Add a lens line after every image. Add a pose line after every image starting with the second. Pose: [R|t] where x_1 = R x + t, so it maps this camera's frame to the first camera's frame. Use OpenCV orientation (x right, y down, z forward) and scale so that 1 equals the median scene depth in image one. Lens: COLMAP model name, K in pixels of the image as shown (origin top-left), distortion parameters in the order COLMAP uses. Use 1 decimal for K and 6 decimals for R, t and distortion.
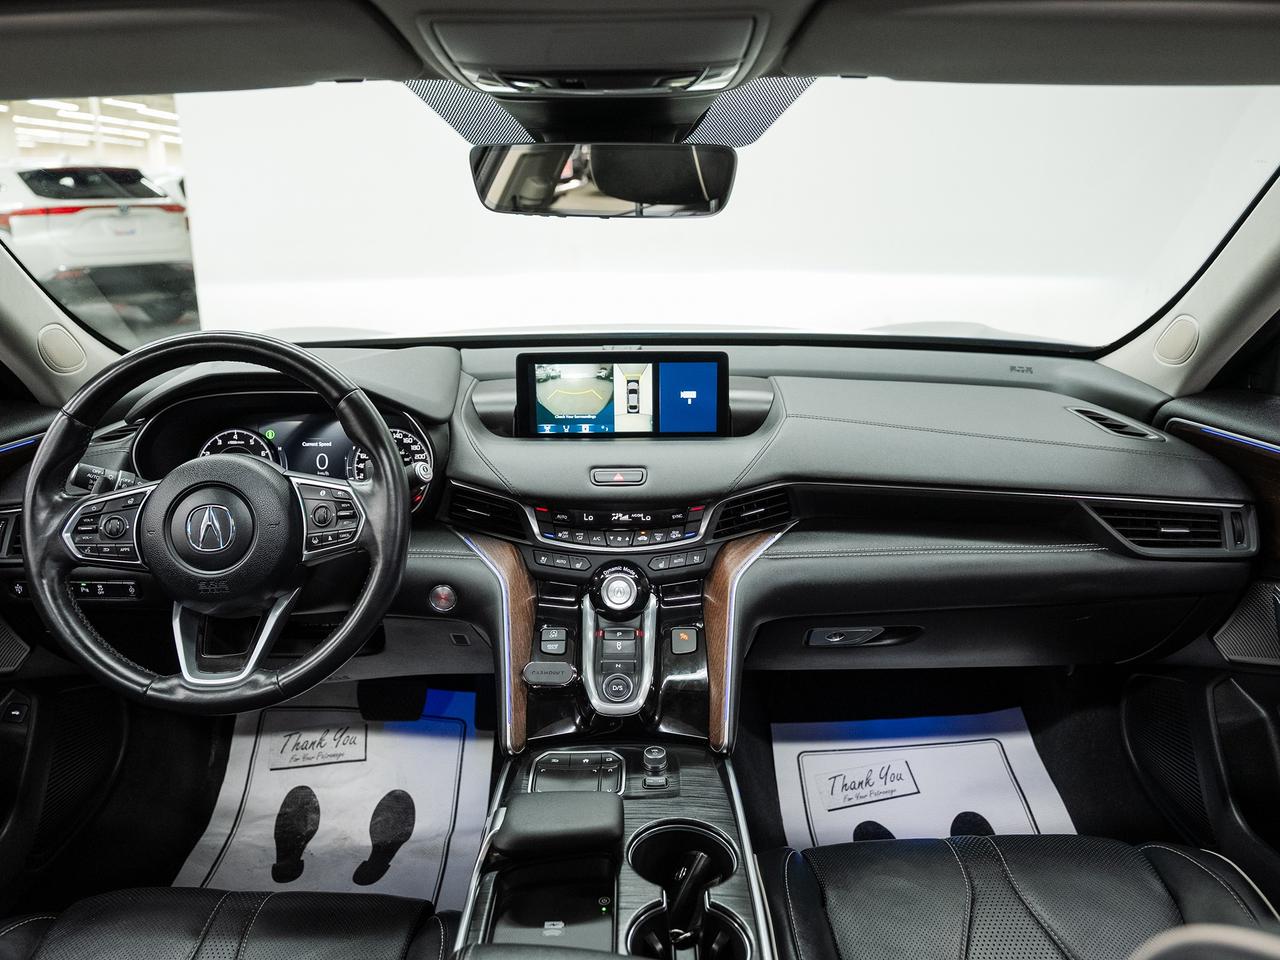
lens RADIAL K [[958.8, 0, 643.6], [0, 958.8, 482.4], [0, 0, 1]] dist [-0.050253, -0.003680]
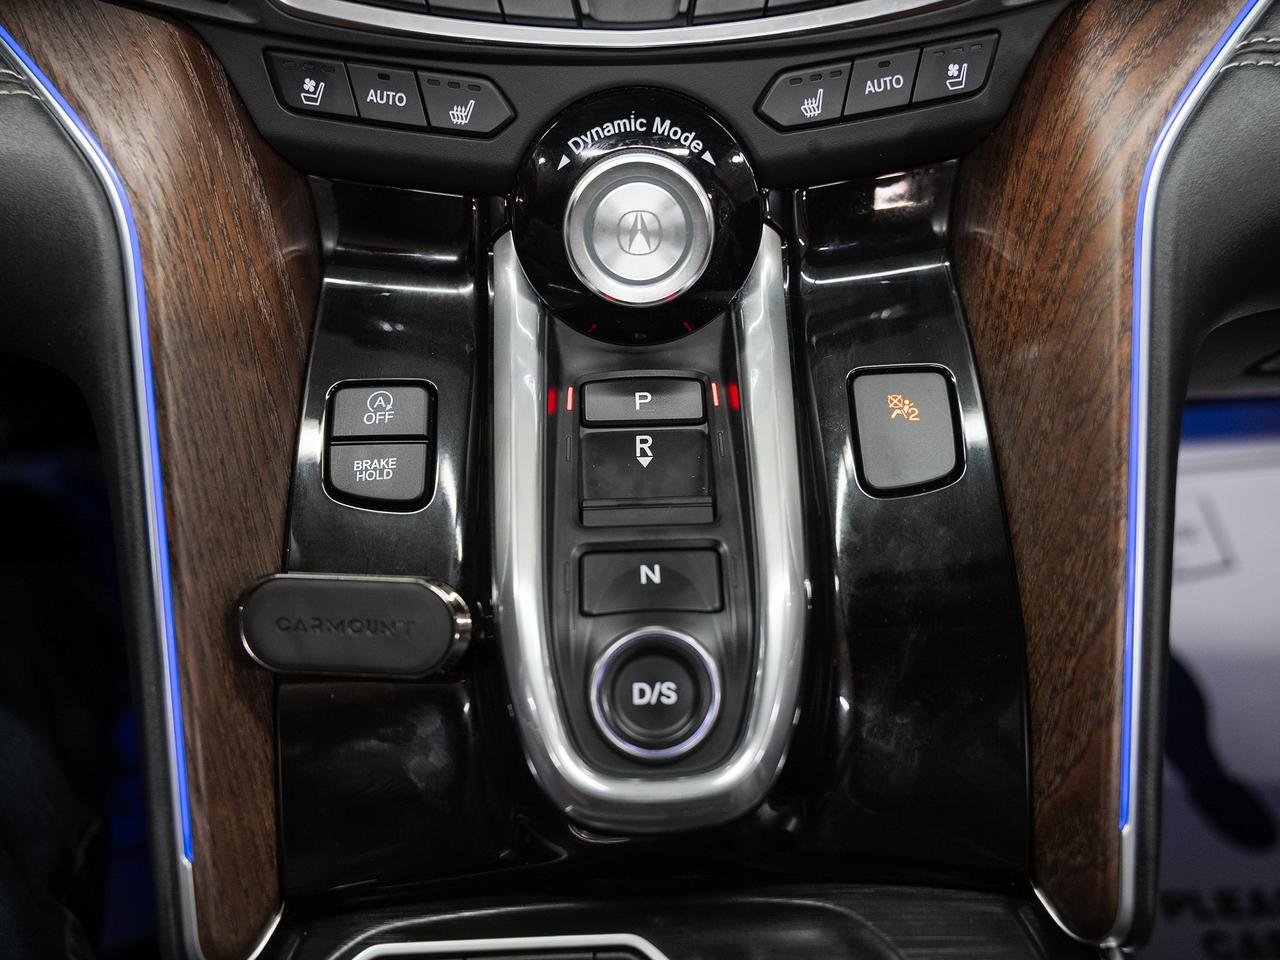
lens RADIAL K [[1095.0, 0, 648.3], [0, 1095.0, 490.1], [0, 0, 1]] dist [-0.012707, 0.002382]
pose [[0.999573, -0.023975, 0.016715, -0.028846], [0.014567, 0.904496, 0.426234, 0.056526], [-0.025338, -0.425808, 0.904459, 0.717034]]
